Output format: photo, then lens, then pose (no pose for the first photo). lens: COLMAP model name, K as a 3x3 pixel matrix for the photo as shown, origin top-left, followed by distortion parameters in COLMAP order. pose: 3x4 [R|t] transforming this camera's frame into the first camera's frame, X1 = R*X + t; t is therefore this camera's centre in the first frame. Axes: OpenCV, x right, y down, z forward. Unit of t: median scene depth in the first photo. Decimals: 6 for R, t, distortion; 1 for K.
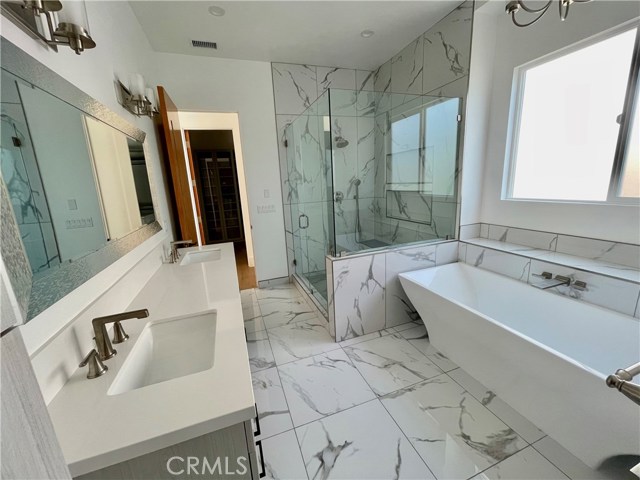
lens RADIAL K [[256.6, 0, 317.9], [0, 256.6, 238.1], [0, 0, 1]] dist [-0.006476, -0.000171]
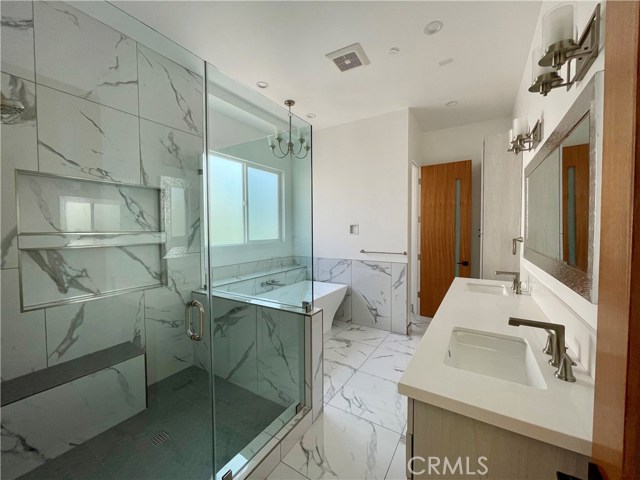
lens RADIAL K [[256.6, 0, 317.9], [0, 256.6, 238.1], [0, 0, 1]] dist [-0.006476, -0.000171]
pose [[-0.611476, 0.023148, 0.790924, -0.586811], [0.200827, 0.971381, 0.126833, -0.249329], [-0.765353, 0.236394, -0.598626, 1.361932]]
